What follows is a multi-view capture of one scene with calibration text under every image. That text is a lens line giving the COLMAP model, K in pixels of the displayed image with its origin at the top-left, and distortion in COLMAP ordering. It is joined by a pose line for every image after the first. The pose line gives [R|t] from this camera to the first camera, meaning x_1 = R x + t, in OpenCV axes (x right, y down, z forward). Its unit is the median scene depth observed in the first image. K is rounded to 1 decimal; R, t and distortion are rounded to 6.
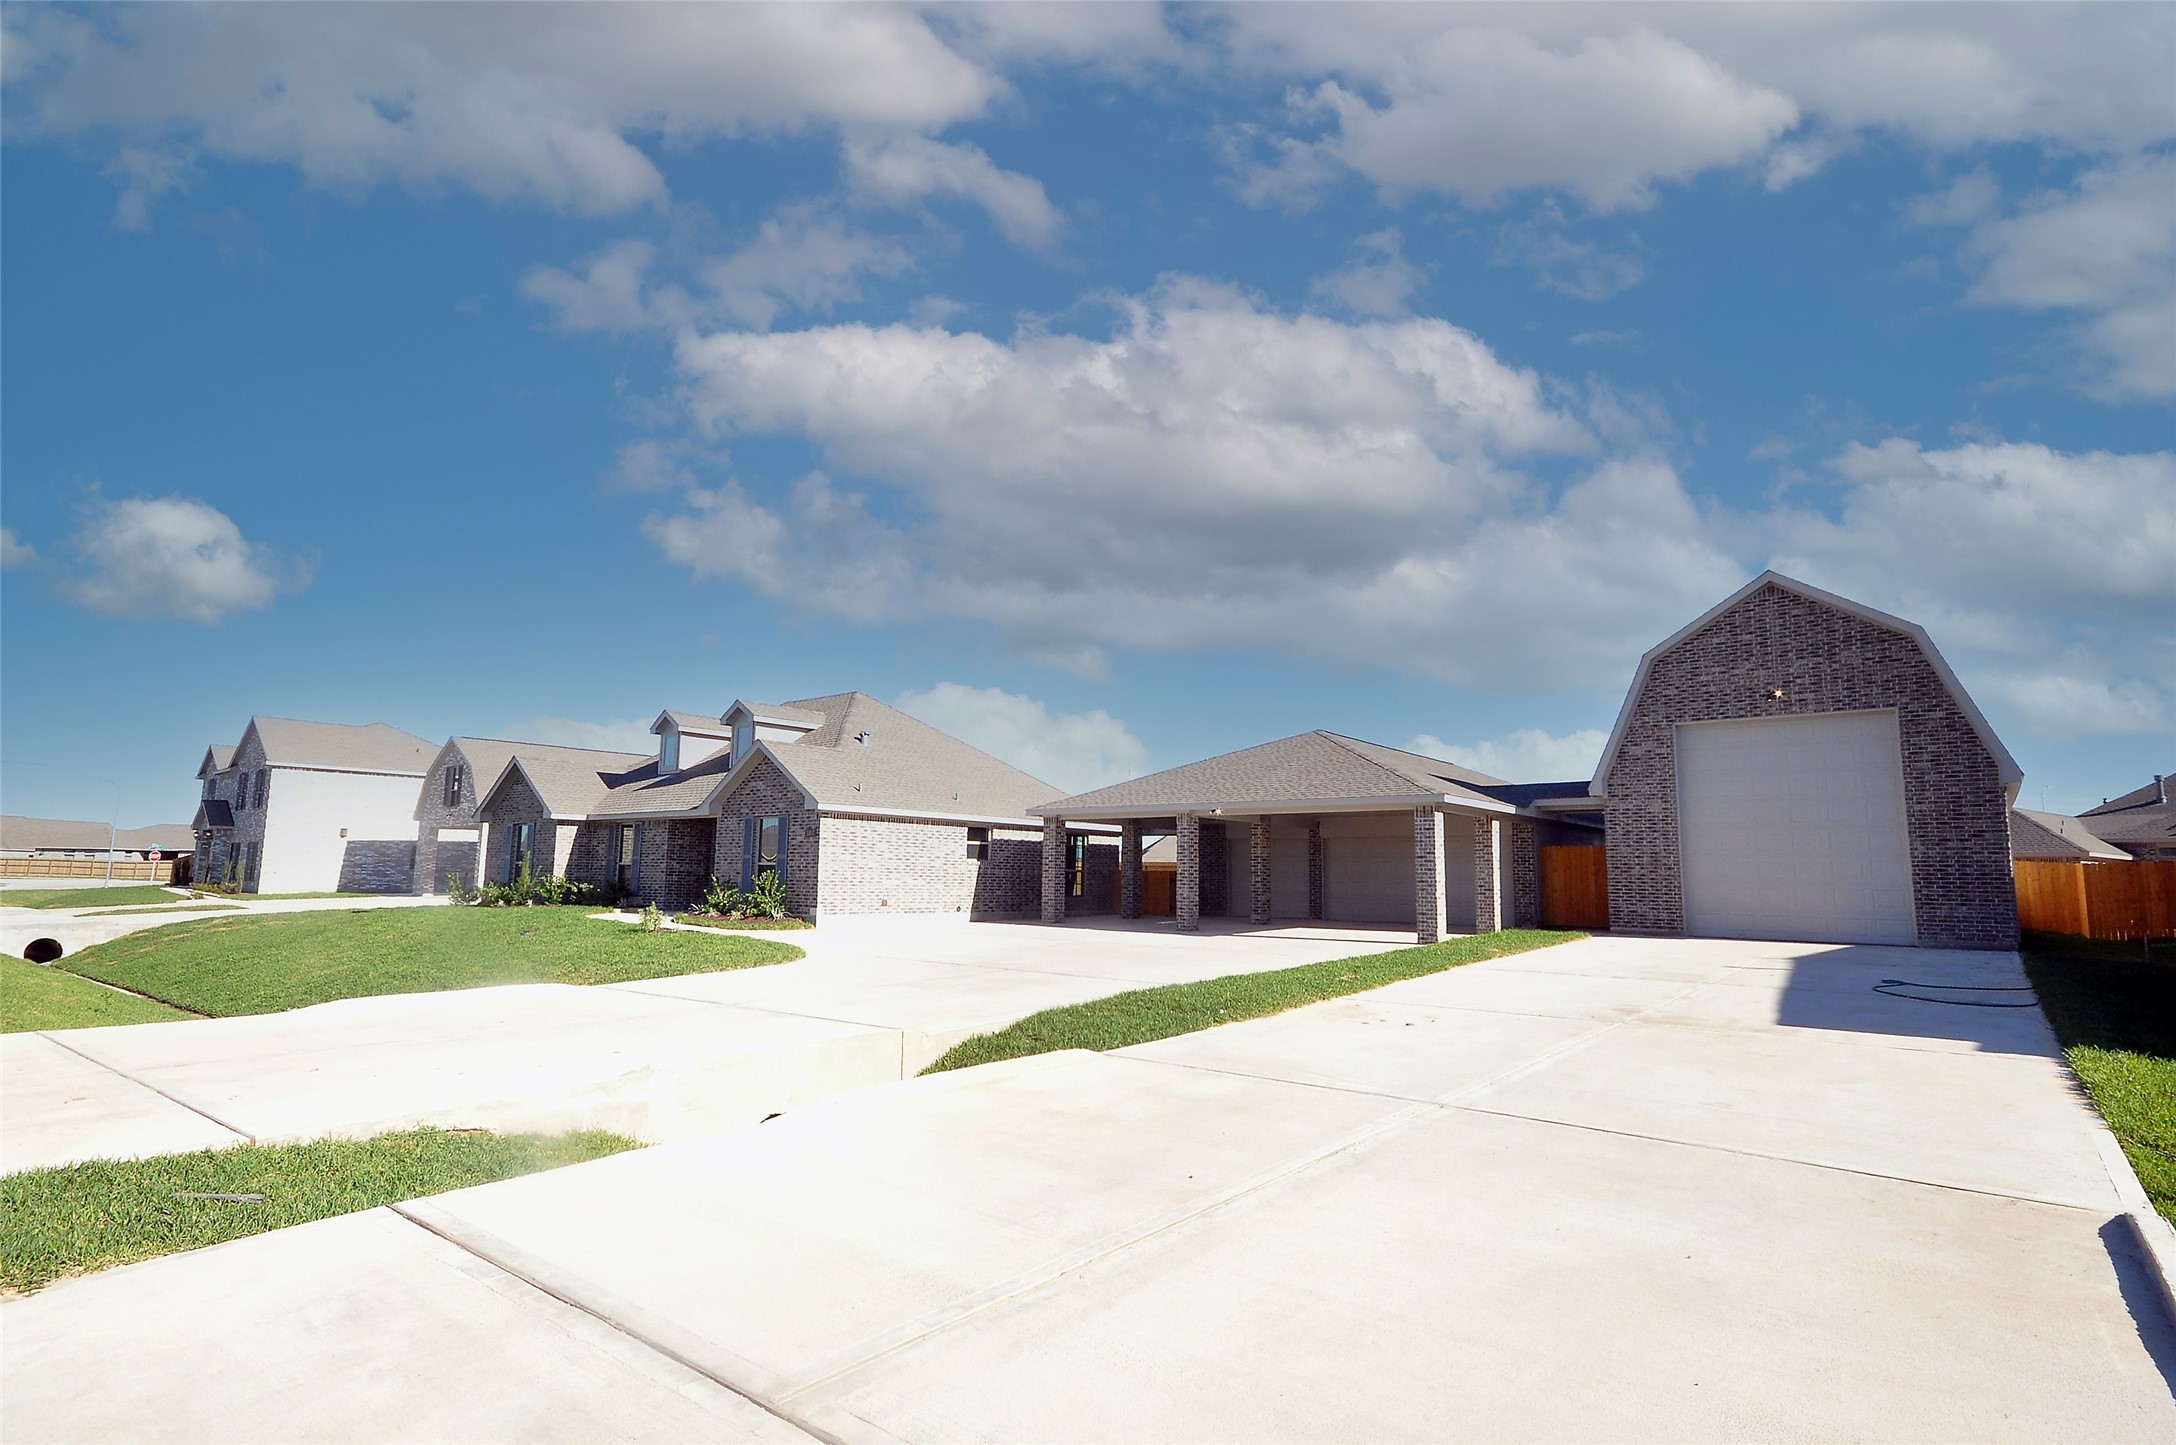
lens RADIAL K [[1077.6, 0, 1090.8], [0, 1077.6, 739.7], [0, 0, 1]] dist [0.005169, 0.000828]
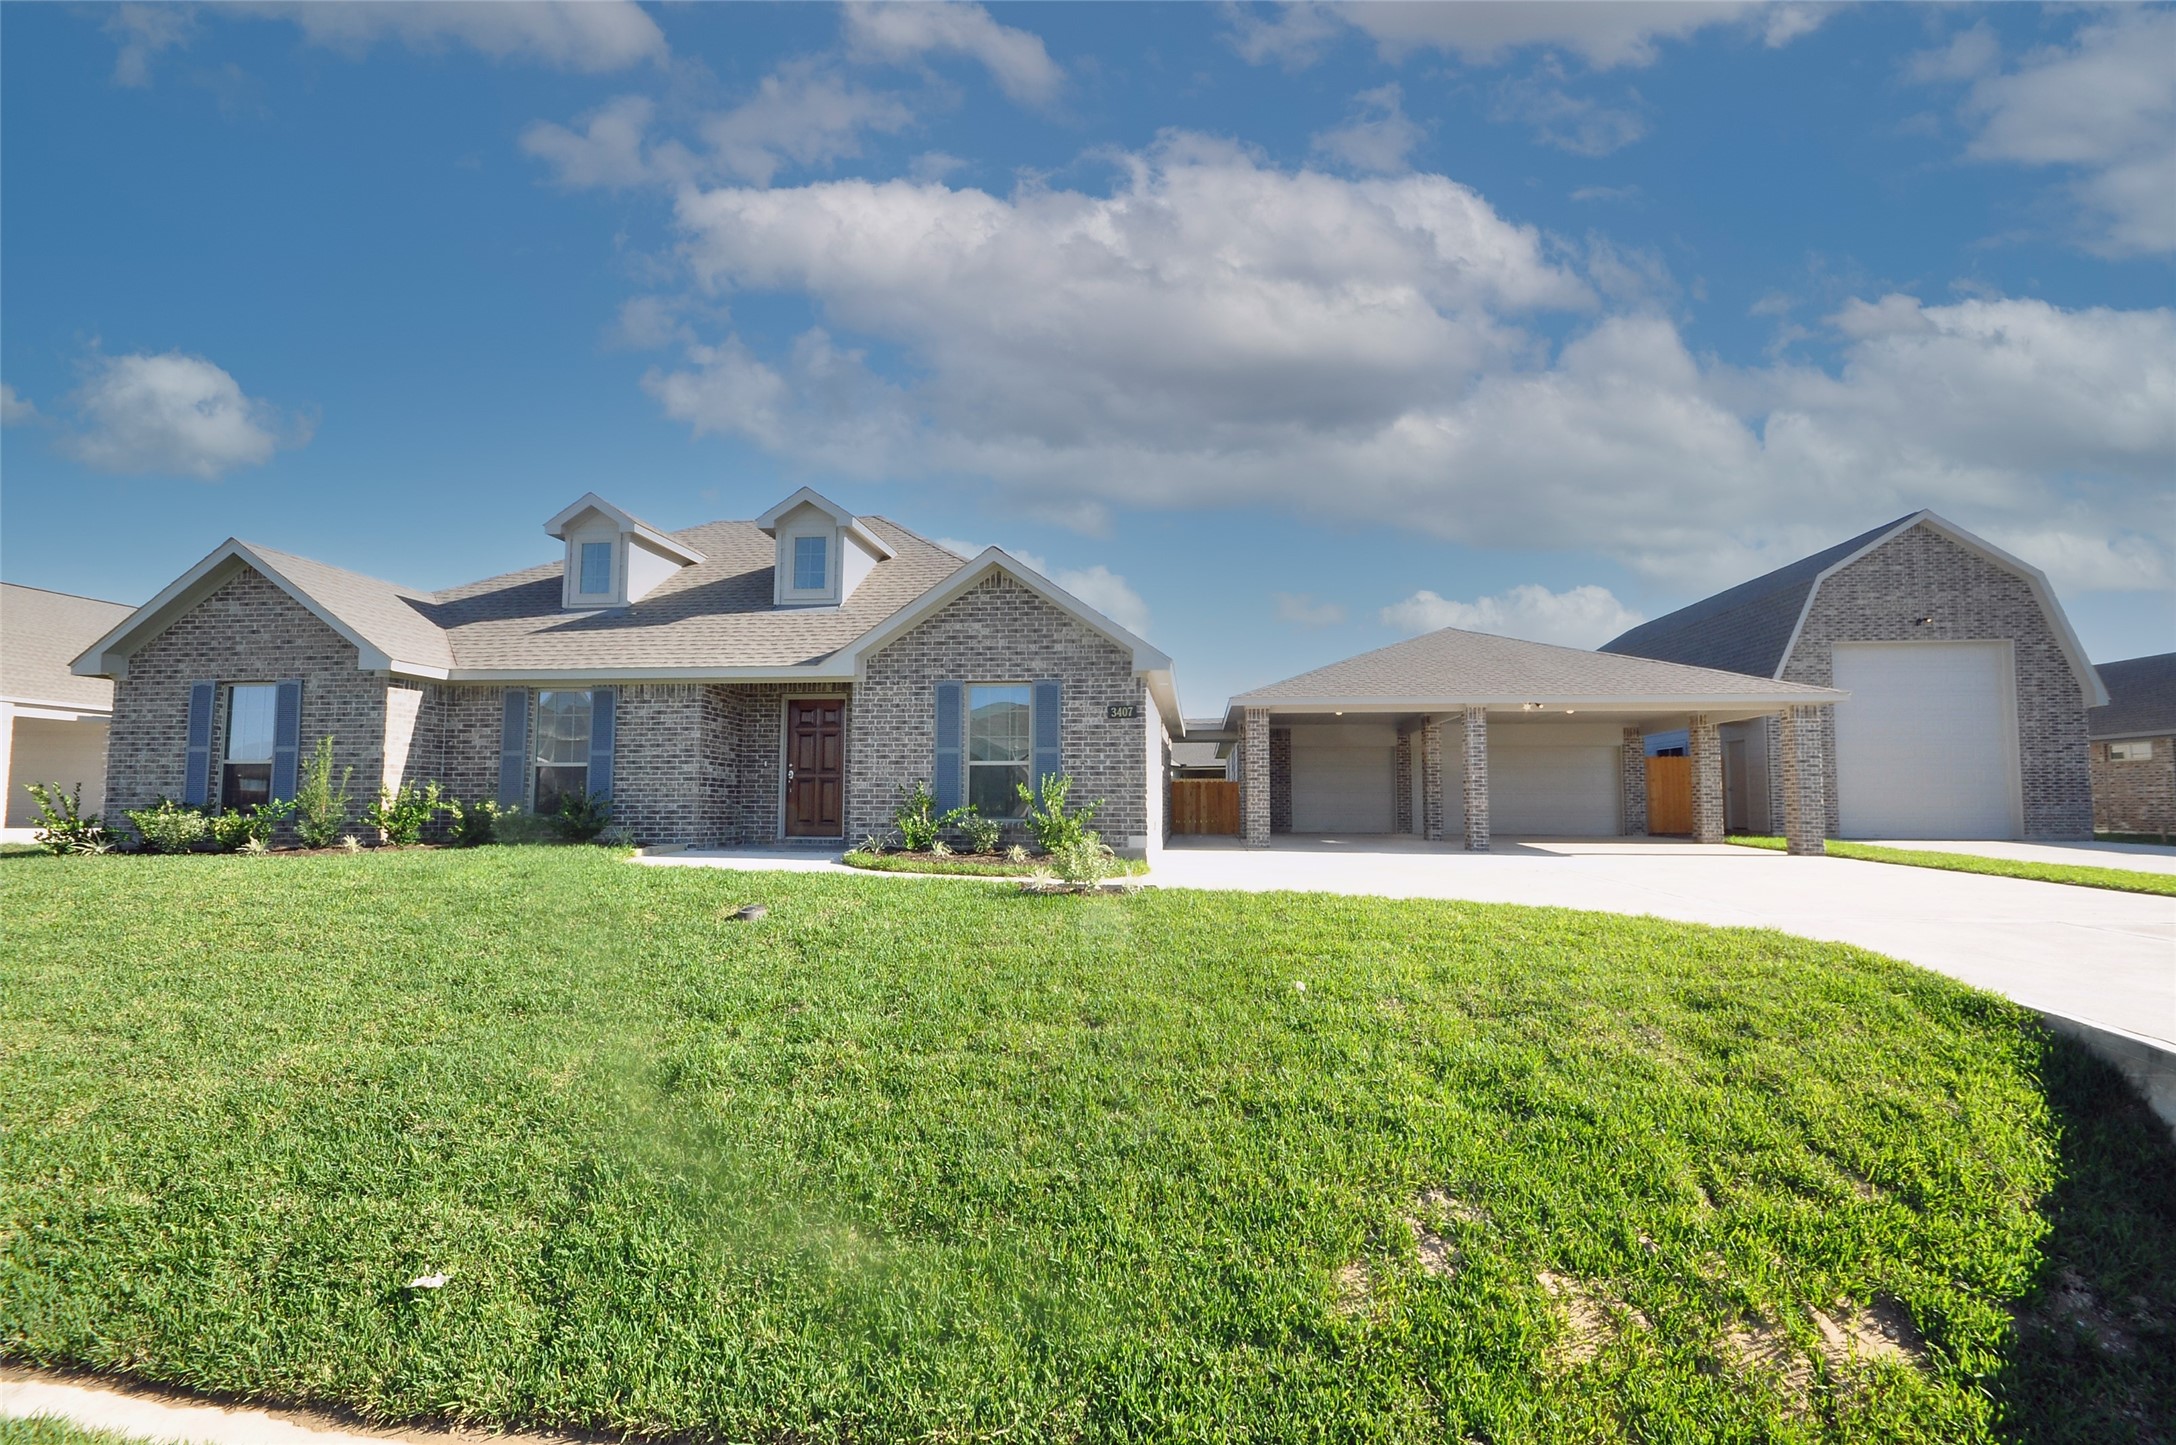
lens RADIAL K [[954.4, 0, 1091.0], [0, 954.4, 734.7], [0, 0, 1]] dist [0.001404, -0.007977]
pose [[0.846227, 0.028833, 0.532042, -0.571688], [-0.060208, 0.997314, 0.041716, 0.079990], [-0.529410, -0.067334, 0.845690, 0.572273]]
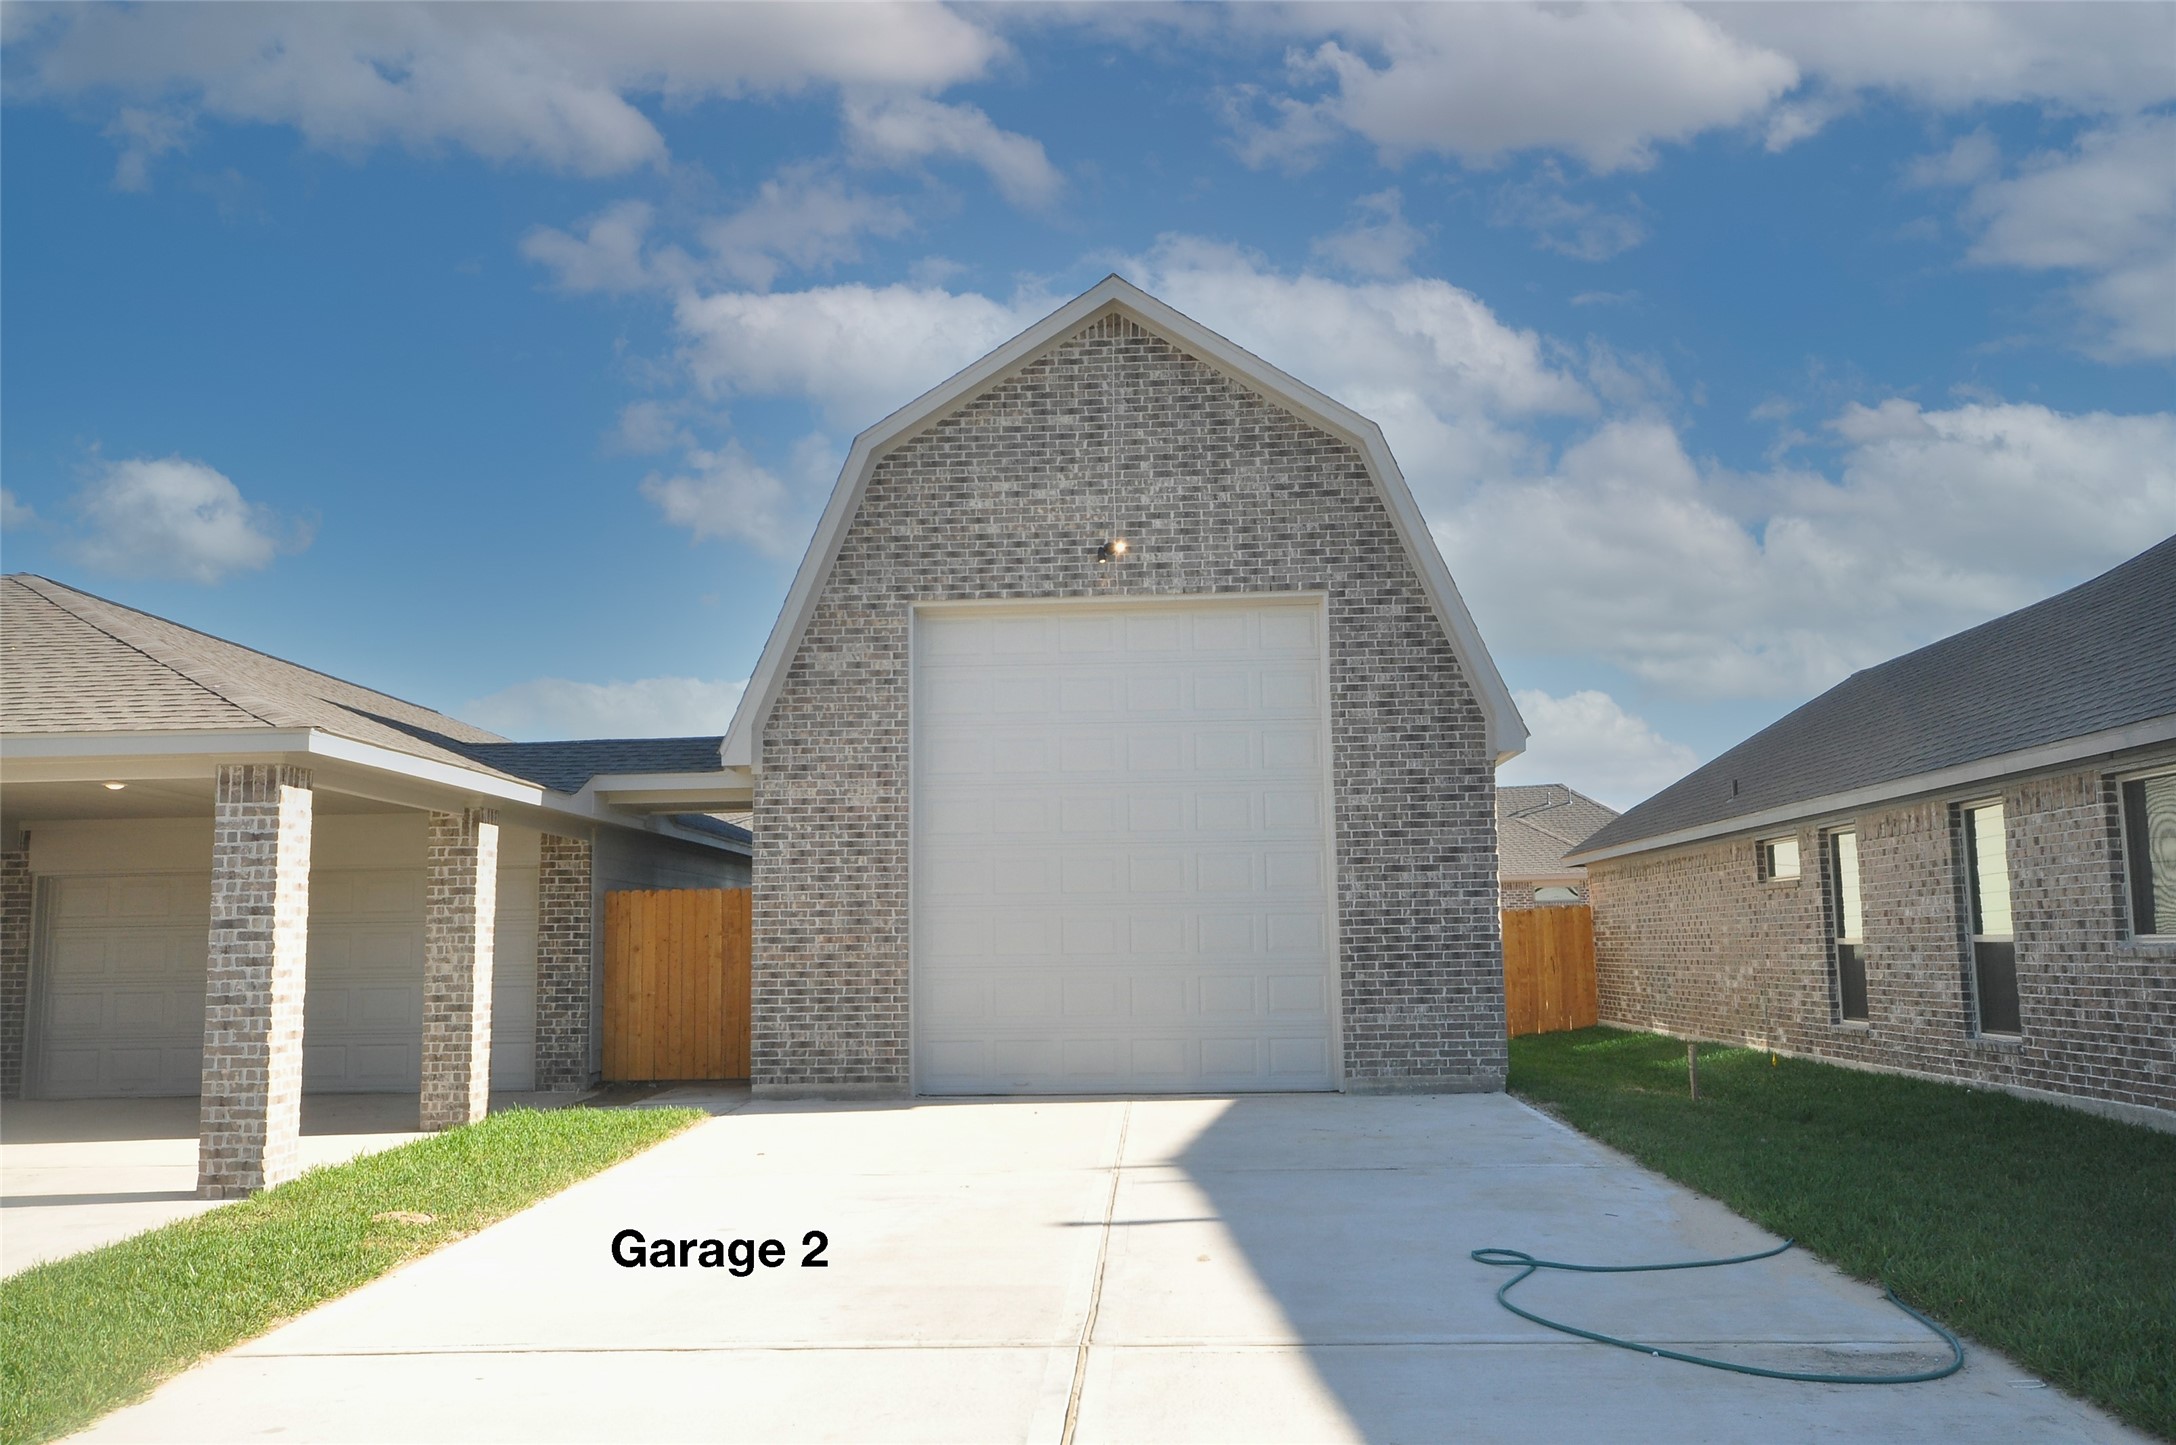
lens RADIAL K [[1783.9, 0, 1088.0], [0, 1783.9, 722.5], [0, 0, 1]] dist [-0.000569, 0.048410]
pose [[0.803573, 0.049598, 0.593136, 0.172466], [-0.047995, 0.998676, -0.018487, 0.041605], [-0.593268, -0.013612, 0.804890, 0.375420]]
